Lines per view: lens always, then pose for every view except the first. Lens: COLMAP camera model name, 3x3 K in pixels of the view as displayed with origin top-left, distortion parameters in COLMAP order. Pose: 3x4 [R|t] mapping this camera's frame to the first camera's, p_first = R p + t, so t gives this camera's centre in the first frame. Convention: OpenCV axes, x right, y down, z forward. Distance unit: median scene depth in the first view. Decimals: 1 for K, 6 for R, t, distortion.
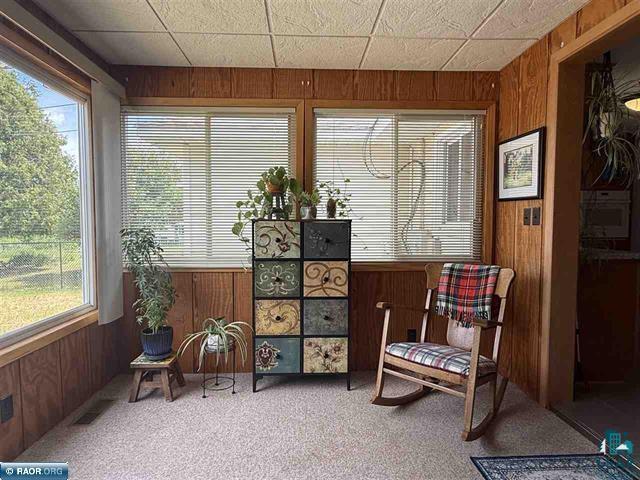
lens RADIAL K [[373.6, 0, 317.6], [0, 373.6, 241.8], [0, 0, 1]] dist [-0.003559, -0.000277]
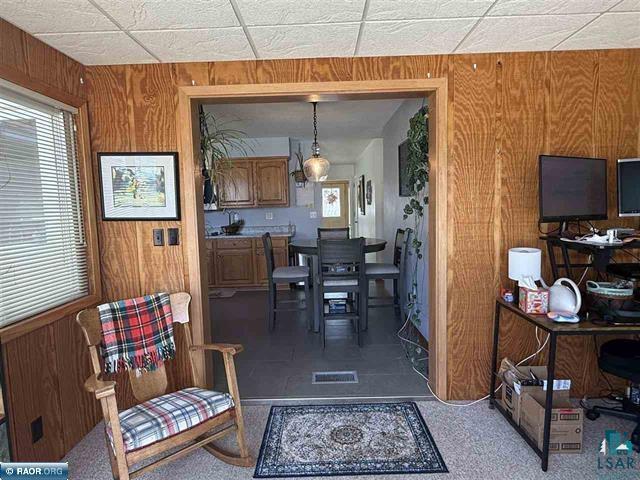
lens RADIAL K [[373.6, 0, 317.7], [0, 373.6, 238.7], [0, 0, 1]] dist [-0.003559, -0.000277]
pose [[0.038770, -0.088482, 0.995323, -0.412996], [0.077598, 0.993331, 0.085283, -0.116223], [-0.996231, 0.073928, 0.045378, 0.534072]]
